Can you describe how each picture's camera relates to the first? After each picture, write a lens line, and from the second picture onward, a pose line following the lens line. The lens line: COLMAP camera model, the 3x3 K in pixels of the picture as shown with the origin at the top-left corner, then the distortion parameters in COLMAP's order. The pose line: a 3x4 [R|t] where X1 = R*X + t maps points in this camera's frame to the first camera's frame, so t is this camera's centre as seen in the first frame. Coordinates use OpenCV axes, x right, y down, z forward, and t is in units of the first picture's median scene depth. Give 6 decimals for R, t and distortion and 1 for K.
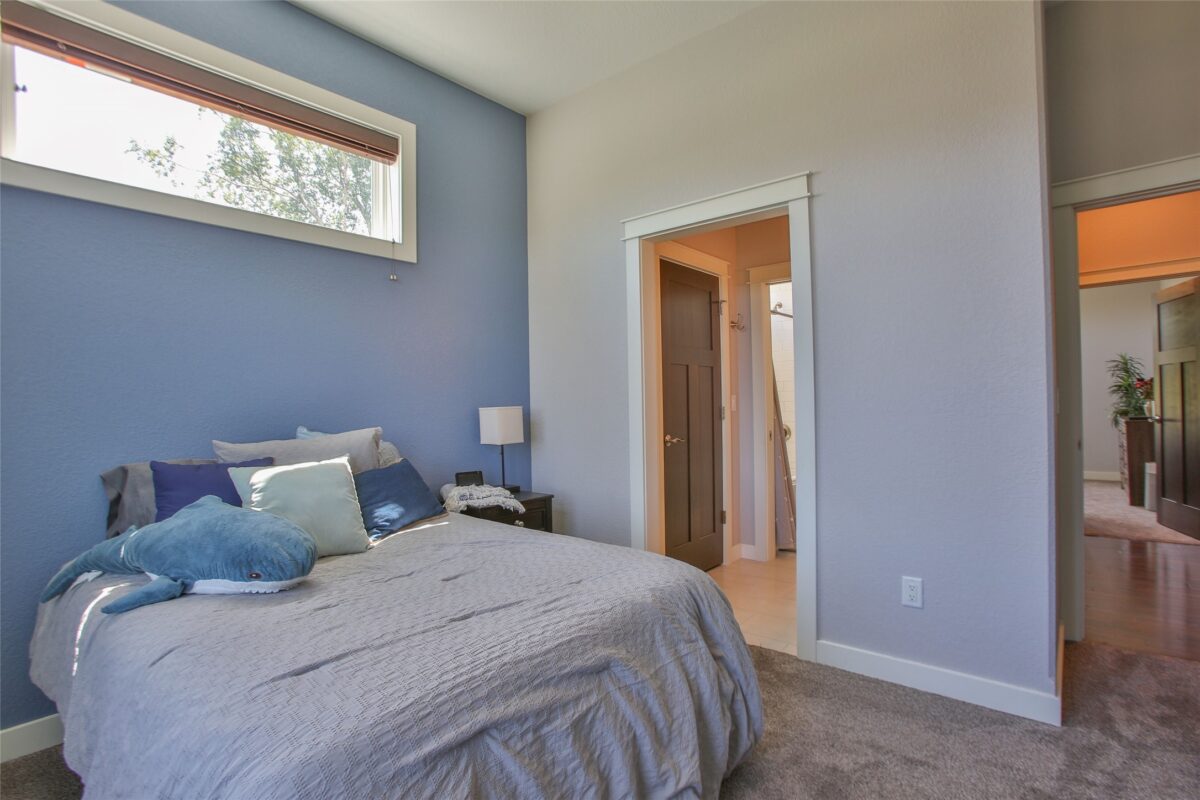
lens RADIAL K [[586.9, 0, 597.8], [0, 586.9, 407.6], [0, 0, 1]] dist [-0.075467, 0.030901]
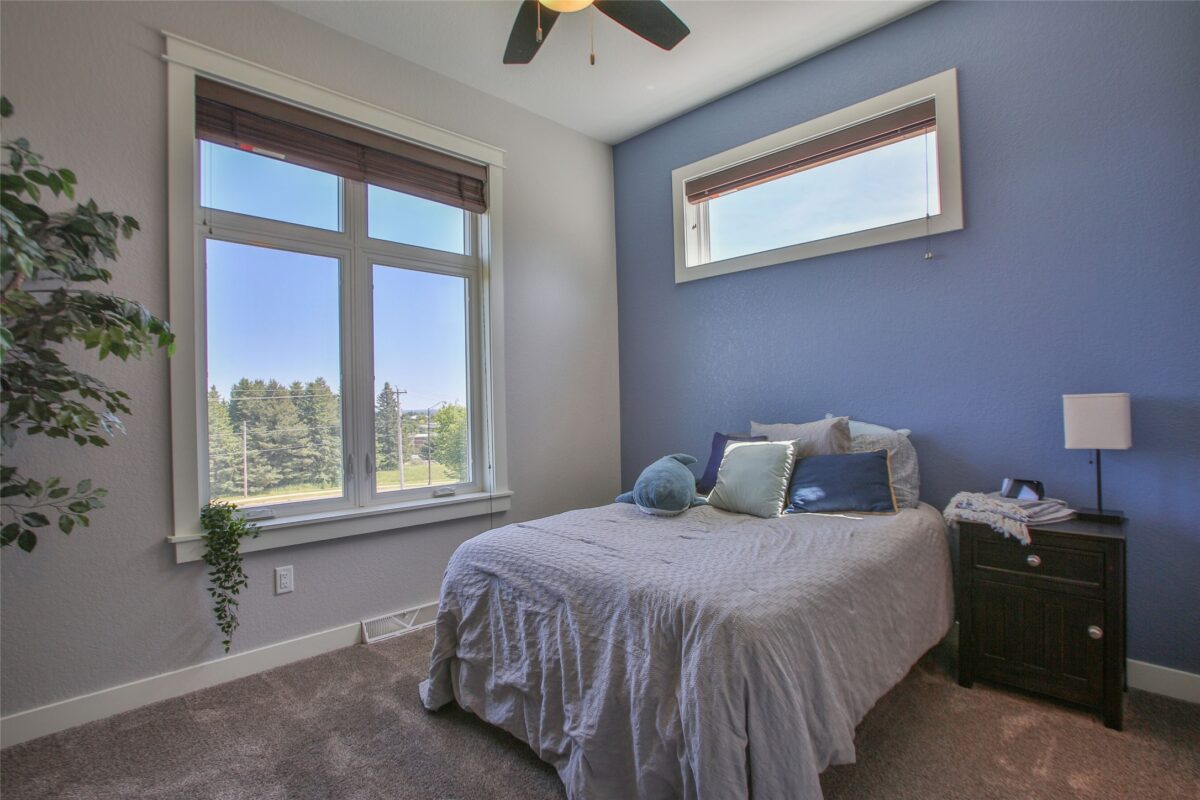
lens RADIAL K [[586.9, 0, 597.8], [0, 586.9, 407.6], [0, 0, 1]] dist [-0.075467, 0.030901]
pose [[-0.103673, 0.020459, -0.994401, 0.813944], [0.020249, 0.999625, 0.018456, -0.012908], [0.994405, -0.018222, -0.104049, 0.748897]]
